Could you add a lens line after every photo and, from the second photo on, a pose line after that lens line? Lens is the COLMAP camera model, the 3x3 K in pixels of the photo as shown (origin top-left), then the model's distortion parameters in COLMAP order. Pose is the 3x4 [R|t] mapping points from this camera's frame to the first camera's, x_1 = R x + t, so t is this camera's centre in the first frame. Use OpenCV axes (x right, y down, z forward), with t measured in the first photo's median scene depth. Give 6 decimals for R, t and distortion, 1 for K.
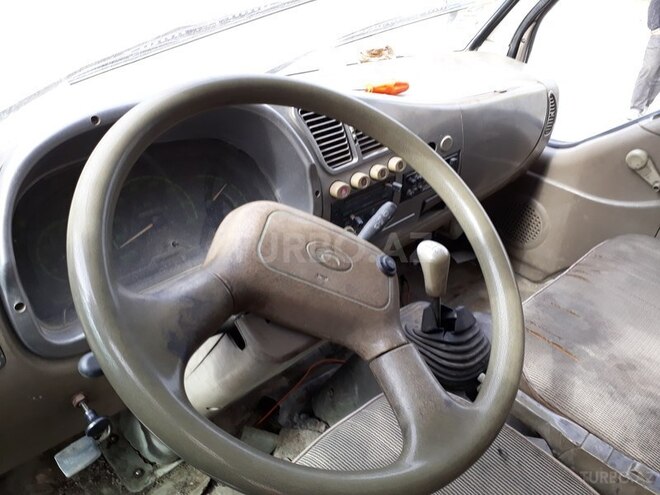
lens RADIAL K [[514.6, 0, 330.0], [0, 514.6, 247.5], [0, 0, 1]] dist [-0.039677, -0.000863]
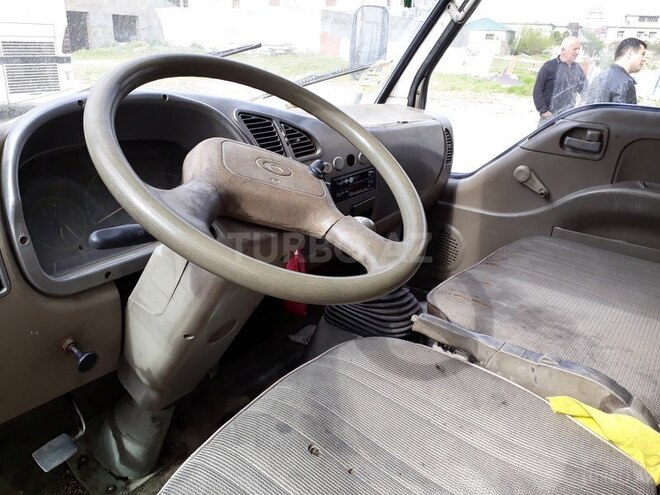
lens RADIAL K [[497.9, 0, 330.0], [0, 497.9, 247.5], [0, 0, 1]] dist [-0.035977, -0.004813]
pose [[0.987249, -0.098449, 0.125087, -0.018088], [0.119501, 0.977499, -0.173827, 0.190119], [-0.105159, 0.186558, 0.976800, -0.095623]]
